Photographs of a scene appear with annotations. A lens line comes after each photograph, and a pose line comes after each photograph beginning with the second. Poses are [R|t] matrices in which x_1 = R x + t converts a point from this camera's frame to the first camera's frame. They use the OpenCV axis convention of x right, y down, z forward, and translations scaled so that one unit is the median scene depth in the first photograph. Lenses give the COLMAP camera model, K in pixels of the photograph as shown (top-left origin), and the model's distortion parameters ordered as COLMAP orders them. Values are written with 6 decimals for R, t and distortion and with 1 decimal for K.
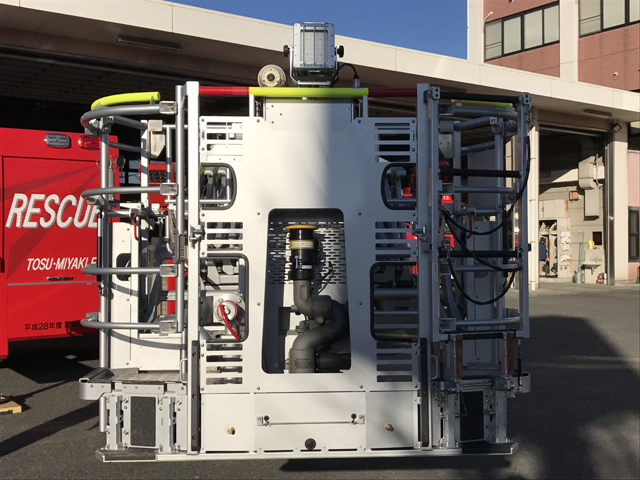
lens RADIAL K [[782.1, 0, 335.4], [0, 782.1, 239.3], [0, 0, 1]] dist [0.011742, 0.028879]
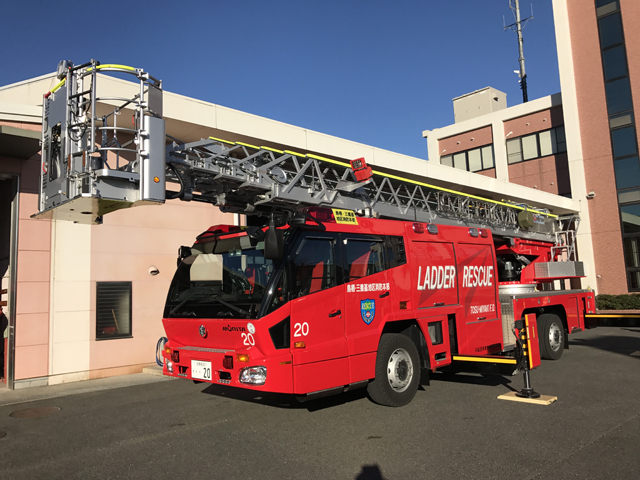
lens RADIAL K [[521.1, 0, 320.0], [0, 521.1, 240.0], [0, 0, 1]] dist [-0.007496, 0.003668]
pose [[0.989088, -0.028643, 0.144517, -0.255919], [0.044123, 0.993485, -0.105075, -0.003621], [-0.140566, 0.110305, 0.983907, -0.003923]]
